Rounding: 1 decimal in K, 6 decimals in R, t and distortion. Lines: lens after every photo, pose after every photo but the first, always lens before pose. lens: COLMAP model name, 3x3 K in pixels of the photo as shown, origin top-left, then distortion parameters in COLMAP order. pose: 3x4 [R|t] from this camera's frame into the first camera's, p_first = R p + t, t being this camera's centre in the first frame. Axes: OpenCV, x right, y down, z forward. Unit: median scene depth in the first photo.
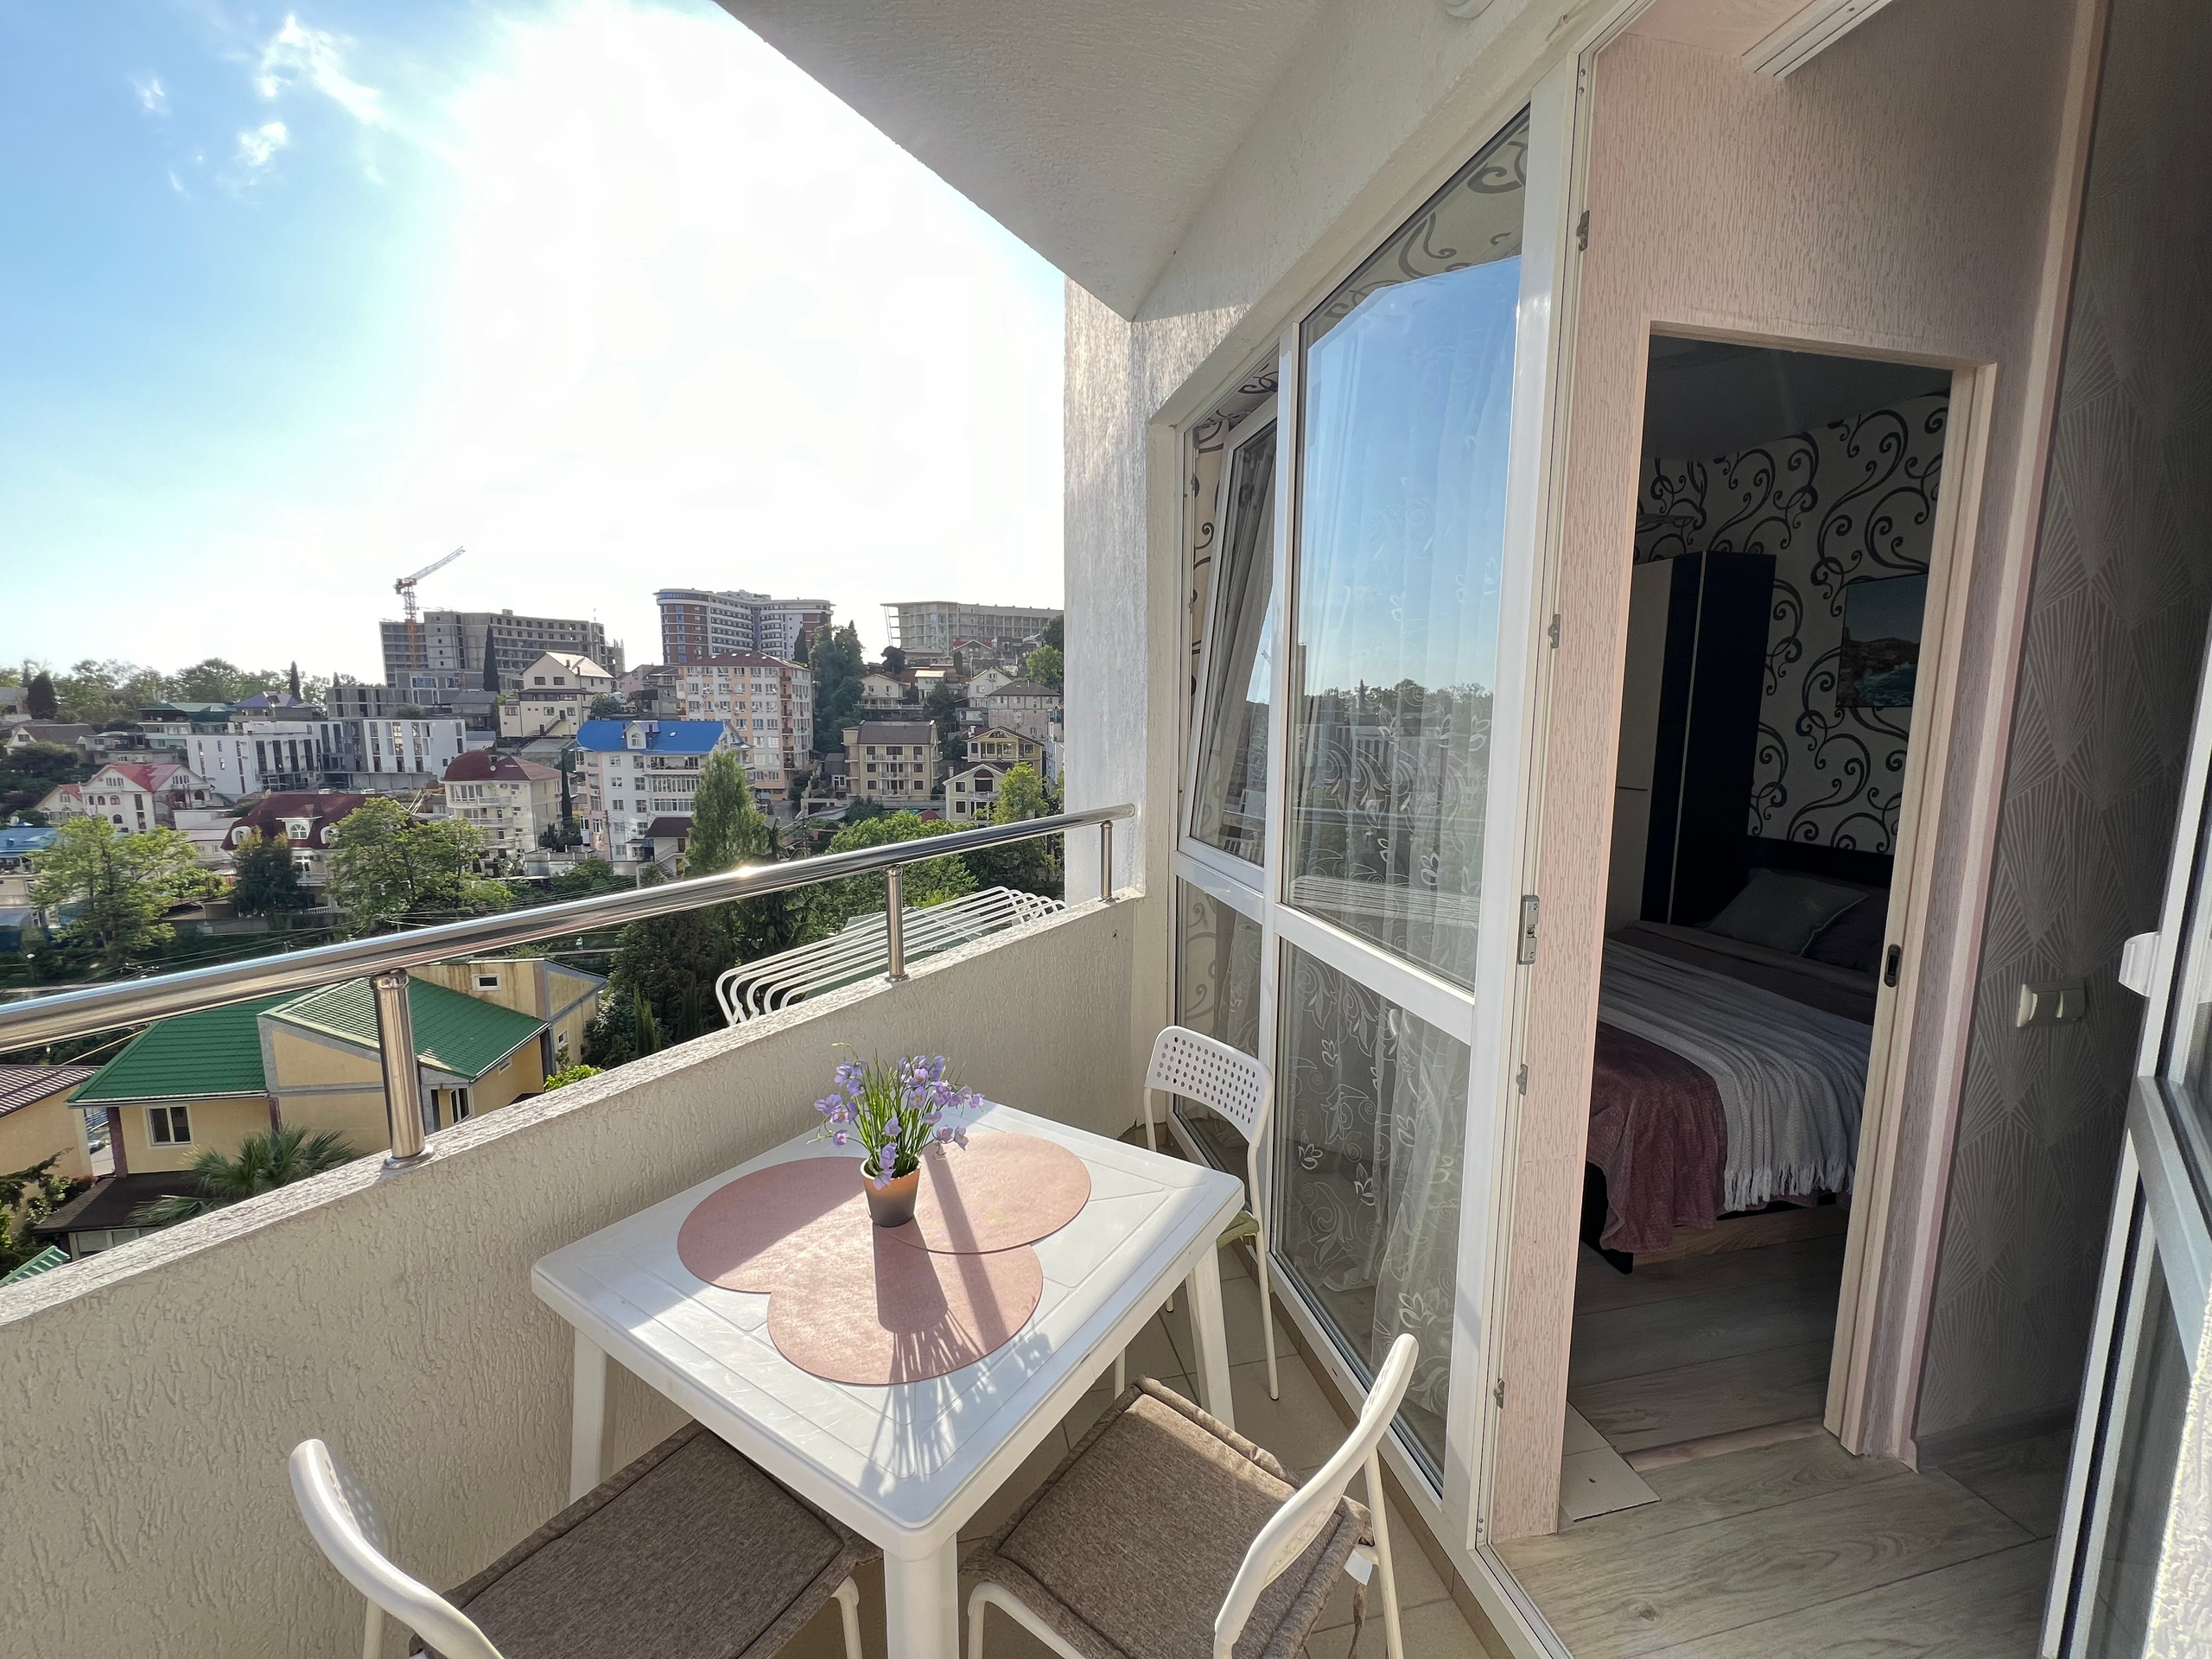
lens RADIAL K [[883.9, 0, 1108.1], [0, 883.9, 831.7], [0, 0, 1]] dist [-0.000189, 0.000490]
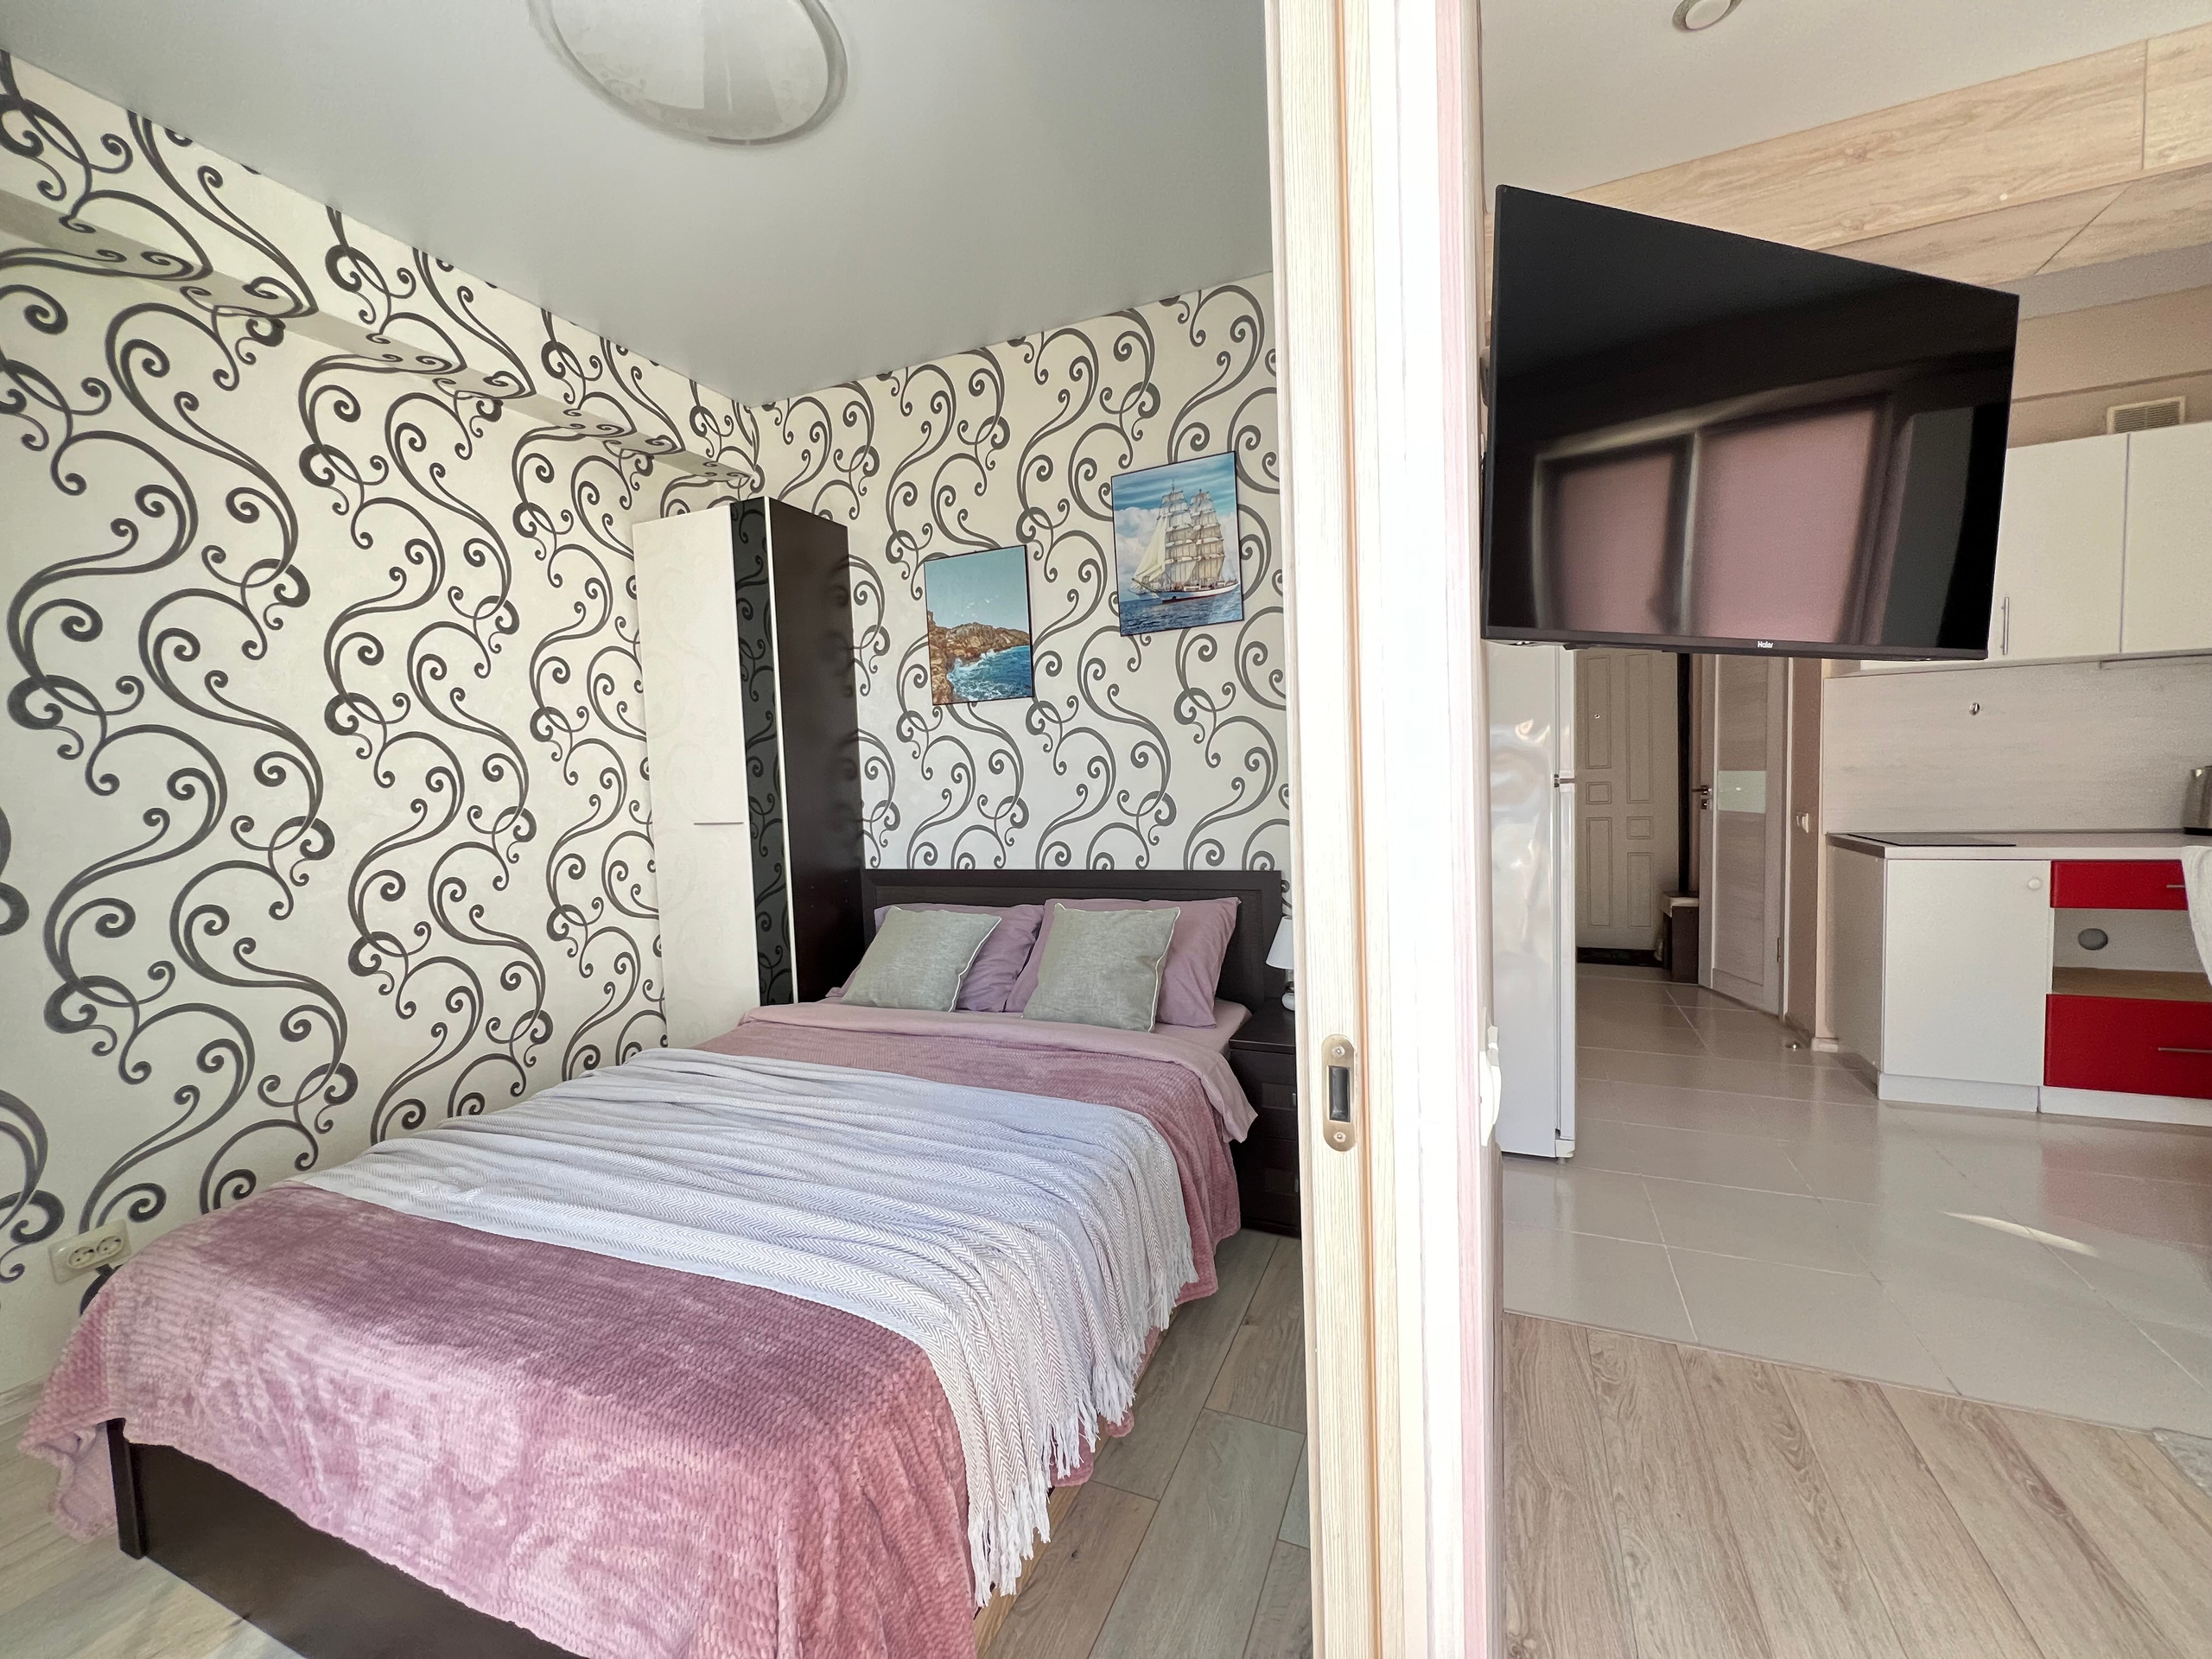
lens RADIAL K [[886.7, 0, 1107.6], [0, 886.7, 831.5], [0, 0, 1]] dist [0.001263, 0.000343]
pose [[0.601421, -0.077293, 0.795185, 0.230014], [0.147582, 0.988928, -0.015495, 0.016061], [-0.785183, 0.126674, 0.606169, 0.354706]]
